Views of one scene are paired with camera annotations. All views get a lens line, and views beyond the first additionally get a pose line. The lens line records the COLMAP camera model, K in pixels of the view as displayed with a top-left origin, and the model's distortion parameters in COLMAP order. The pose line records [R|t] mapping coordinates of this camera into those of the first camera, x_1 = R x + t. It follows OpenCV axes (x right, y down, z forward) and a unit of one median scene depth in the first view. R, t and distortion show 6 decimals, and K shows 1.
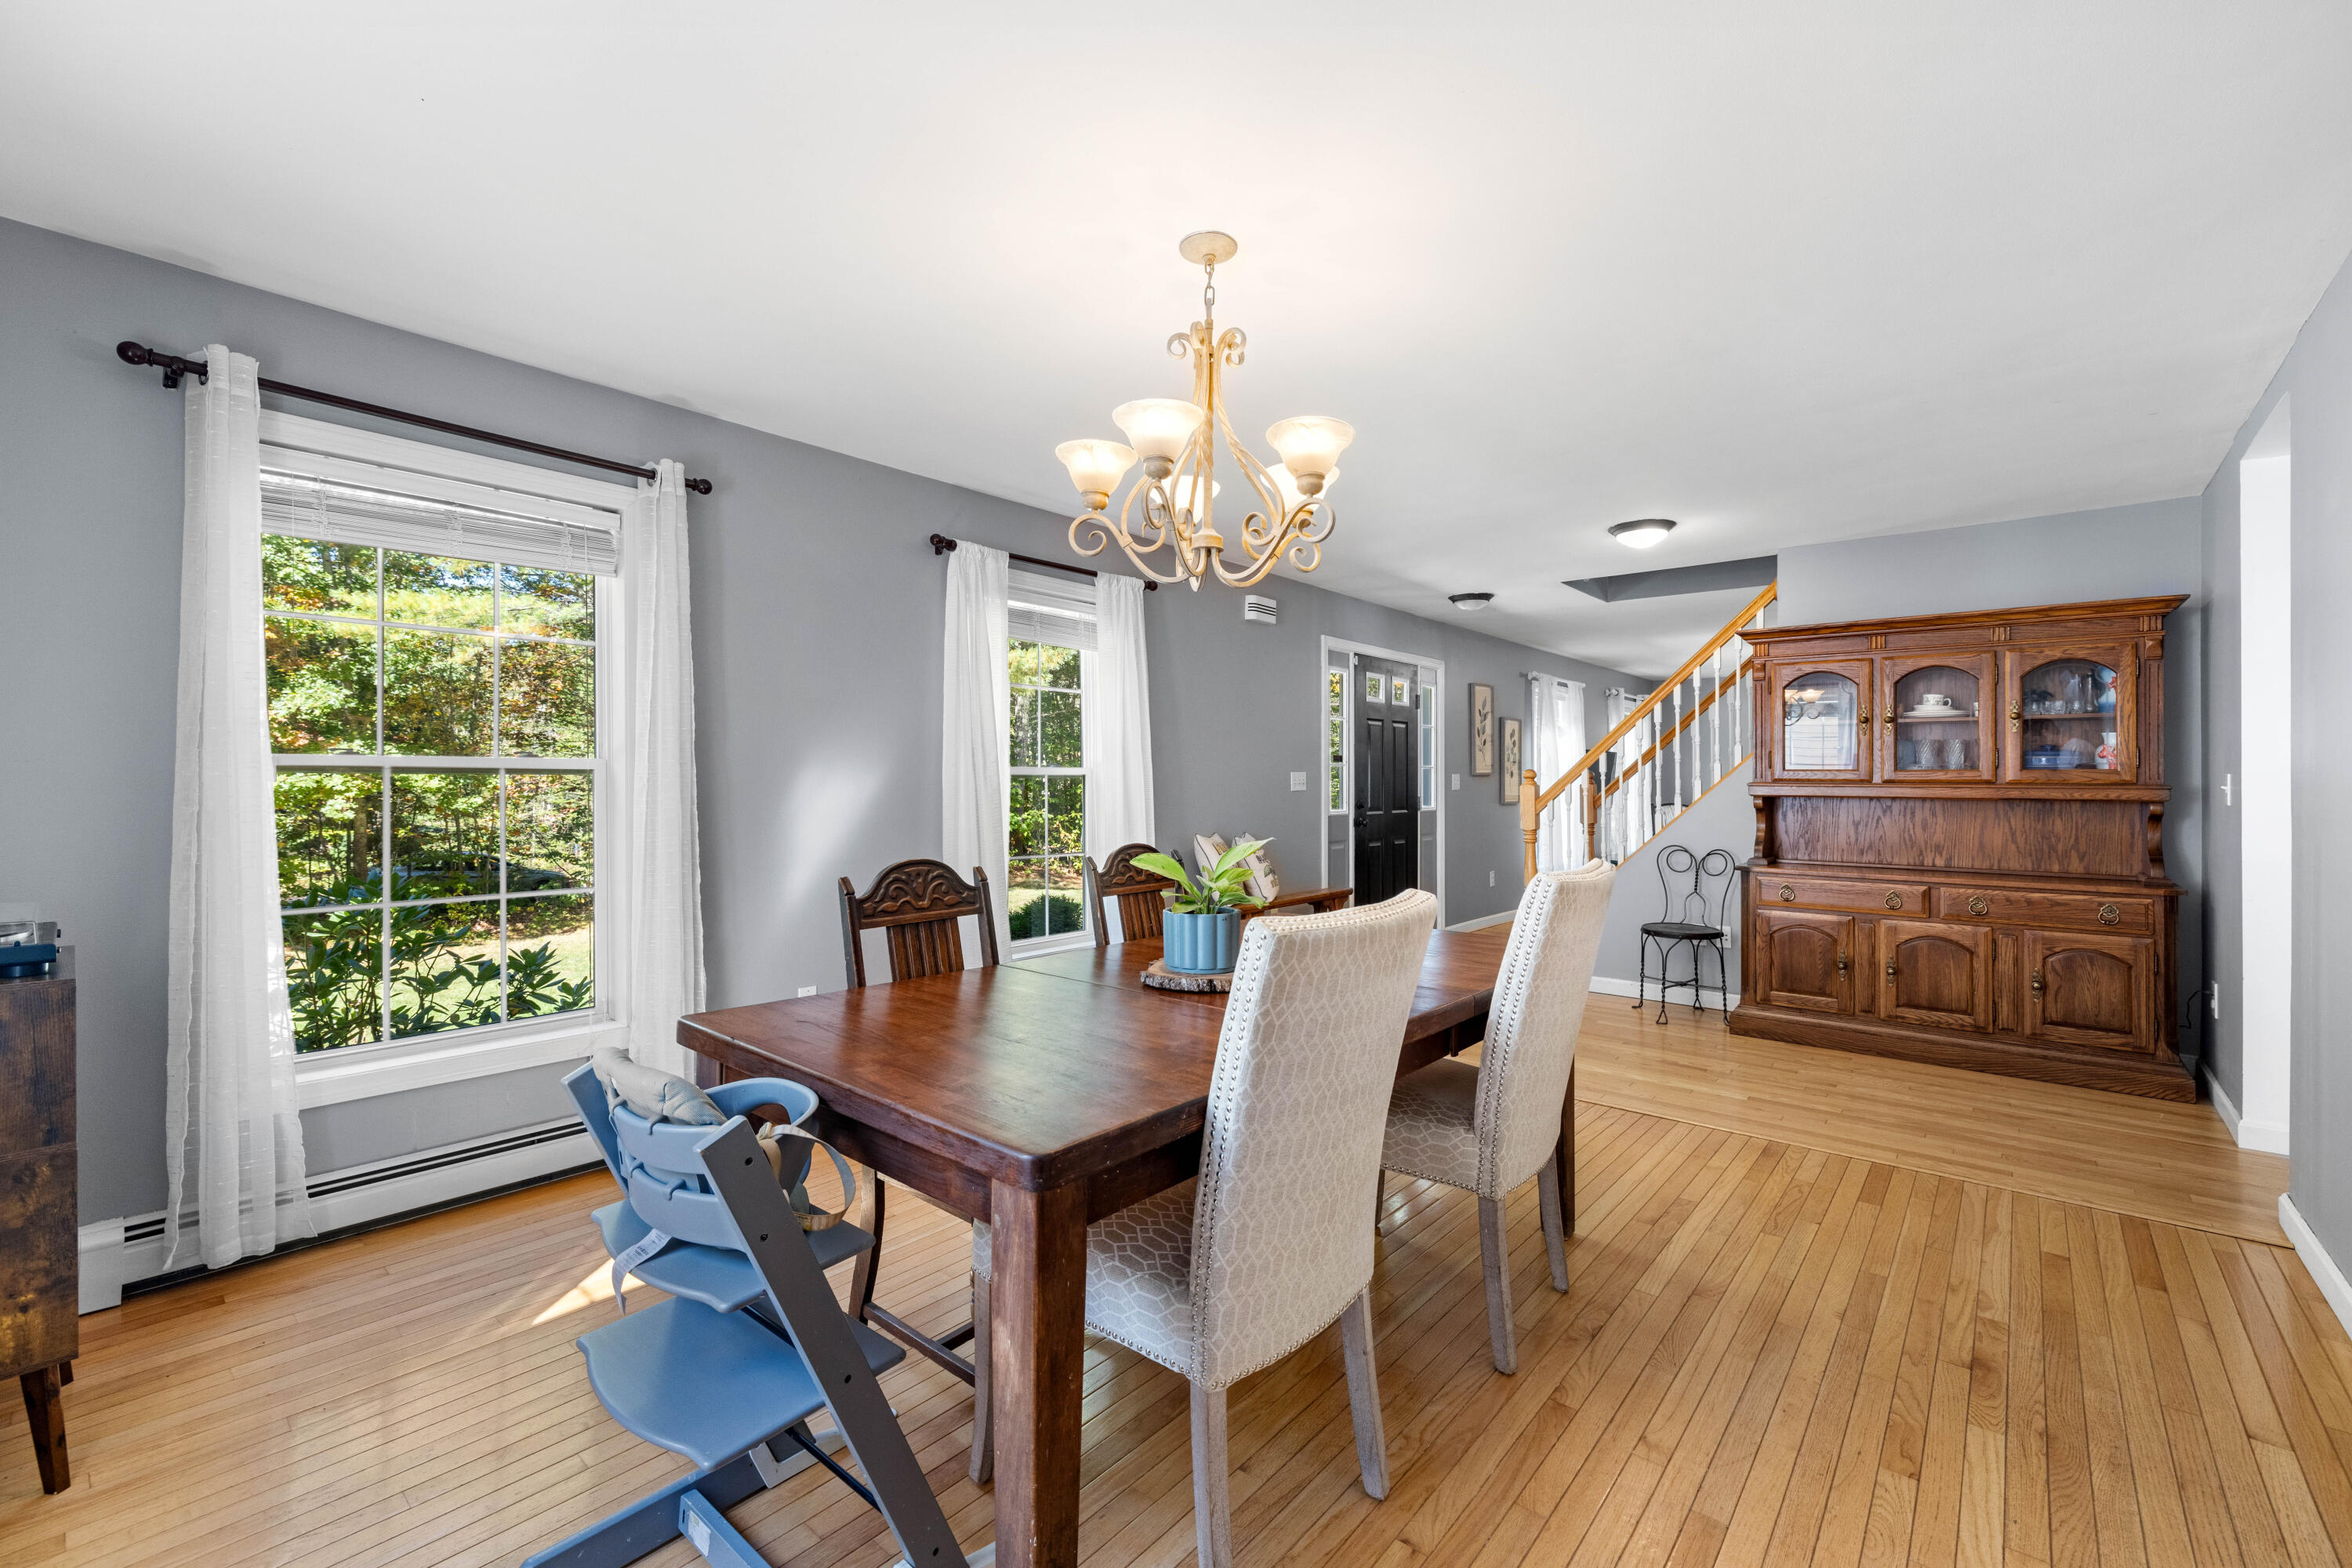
lens RADIAL K [[994.7, 0, 1179.2], [0, 994.7, 773.4], [0, 0, 1]] dist [0.002875, 0.000527]
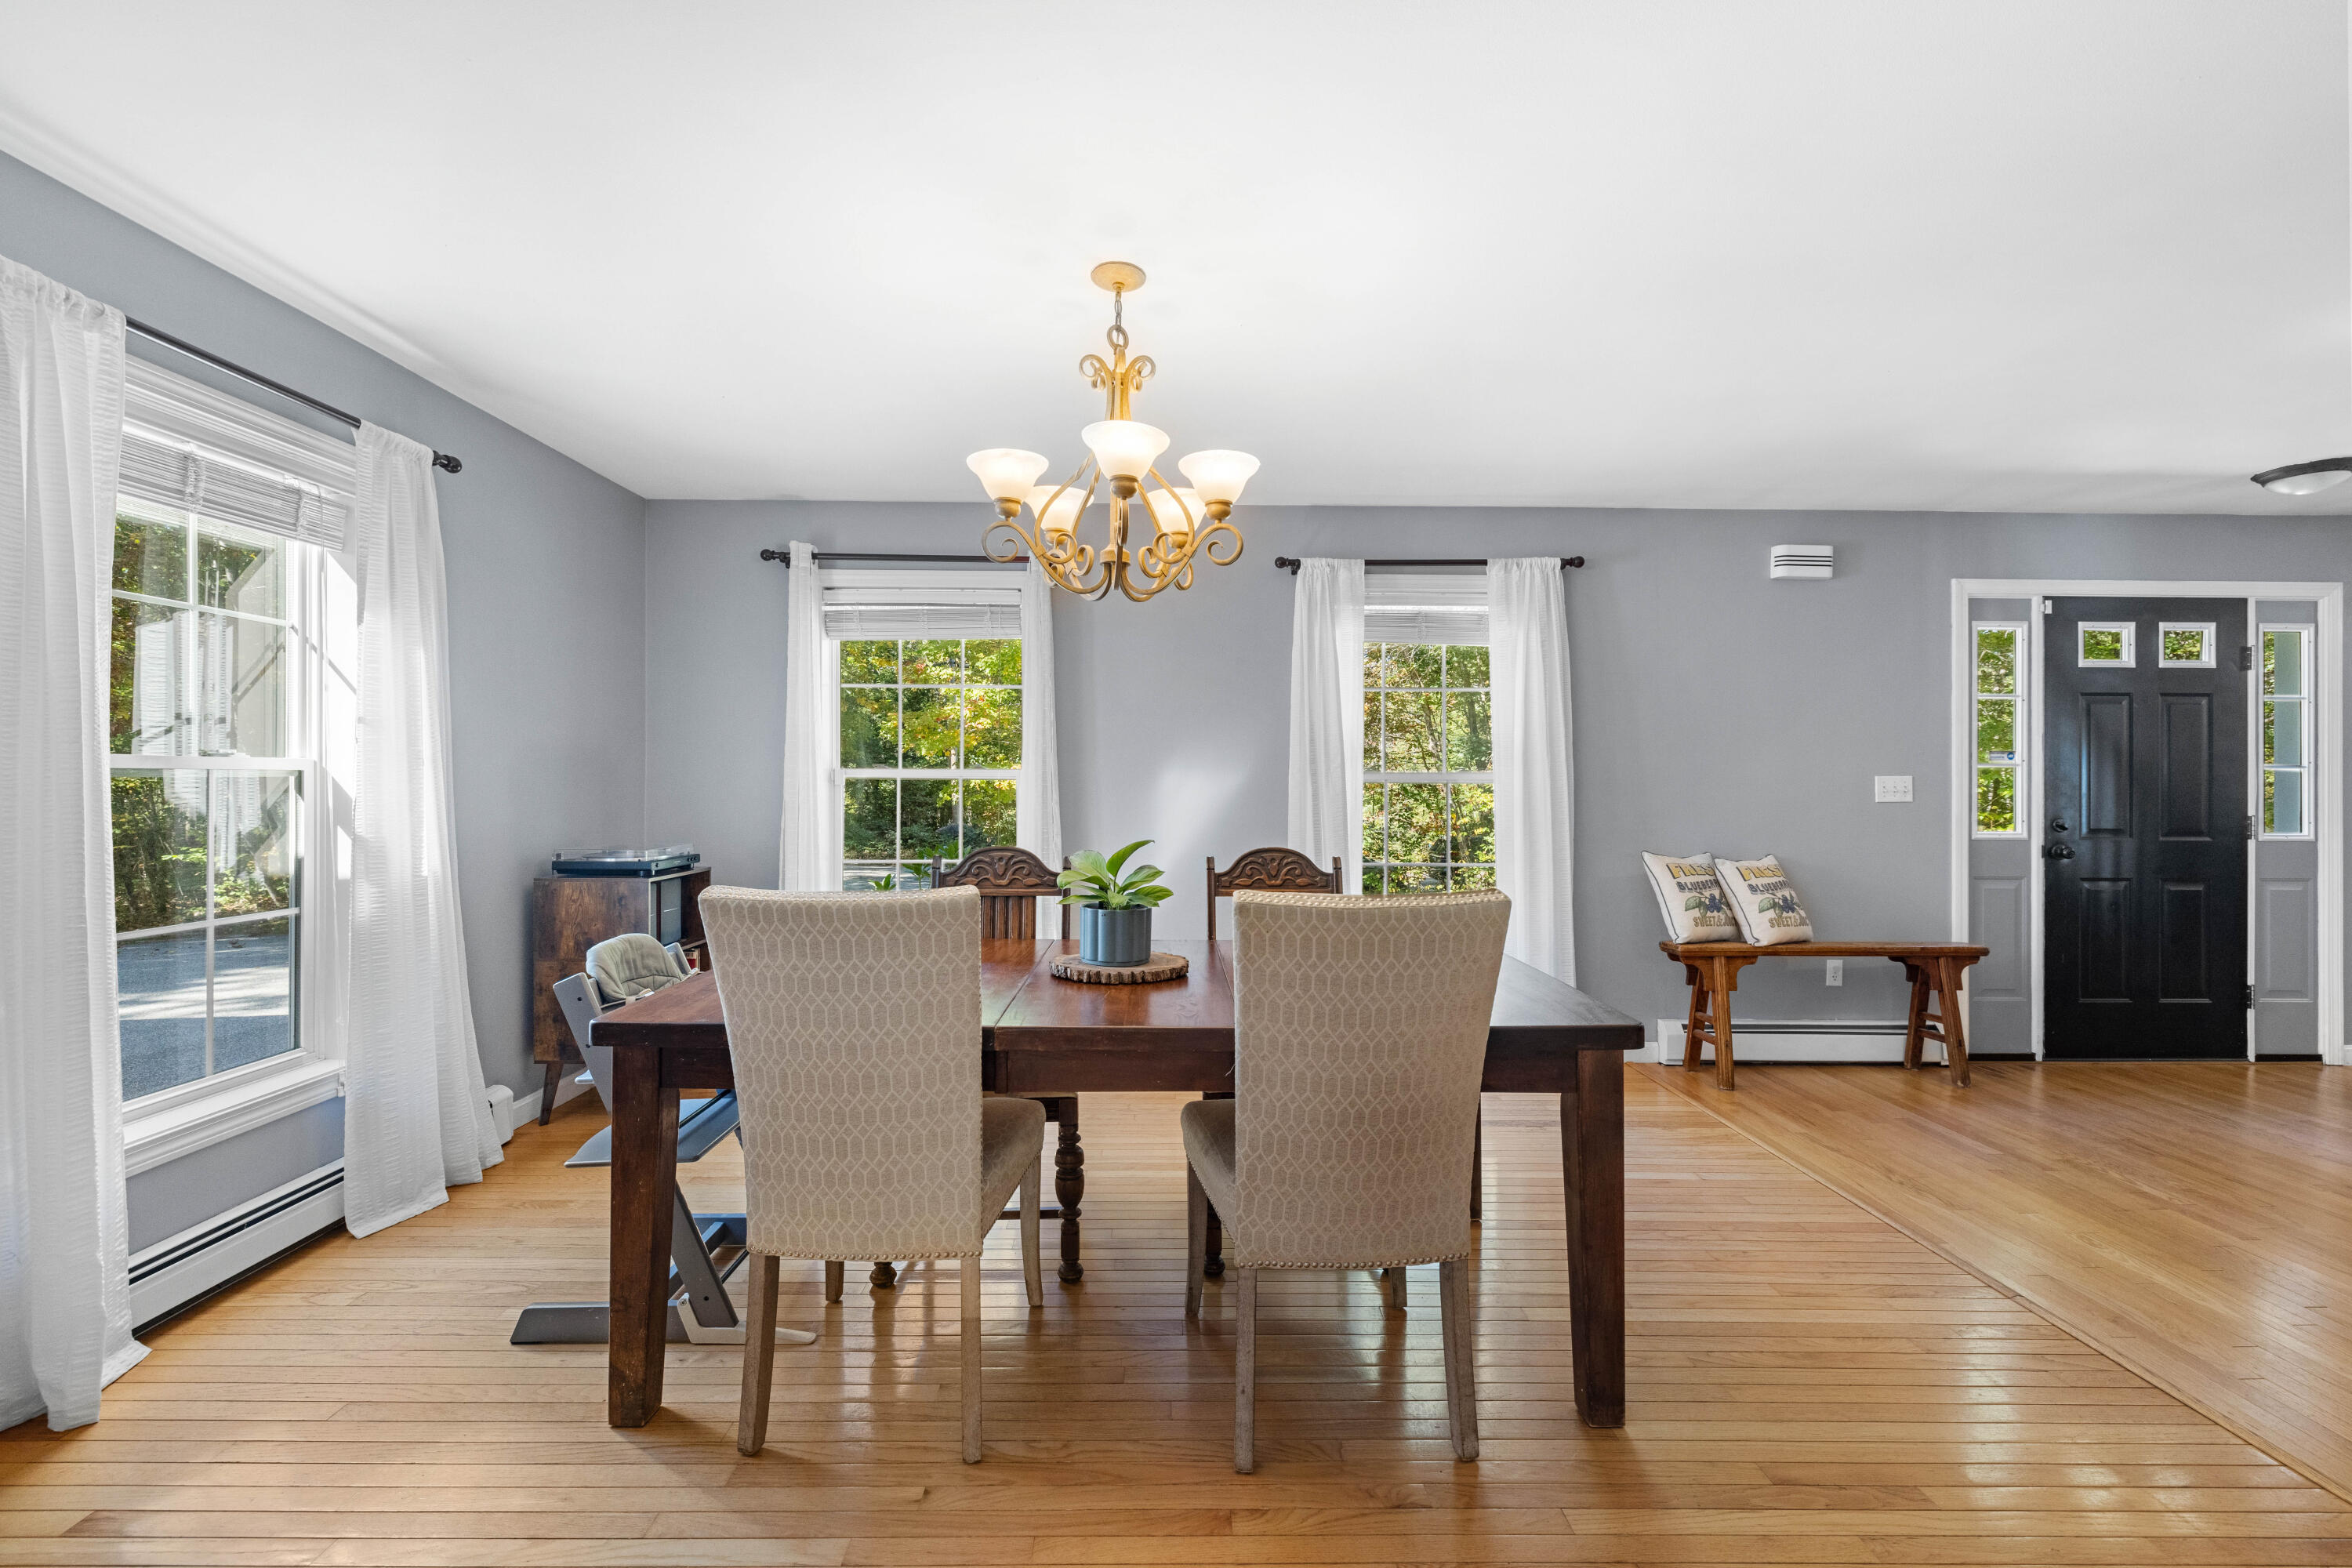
lens RADIAL K [[994.7, 0, 1178.7], [0, 994.7, 792.2], [0, 0, 1]] dist [0.002875, 0.000527]
pose [[0.653664, 0.007687, -0.756746, 0.427143], [0.001173, 0.999937, 0.011171, 0.001867], [0.756784, -0.008189, 0.653613, 0.179609]]
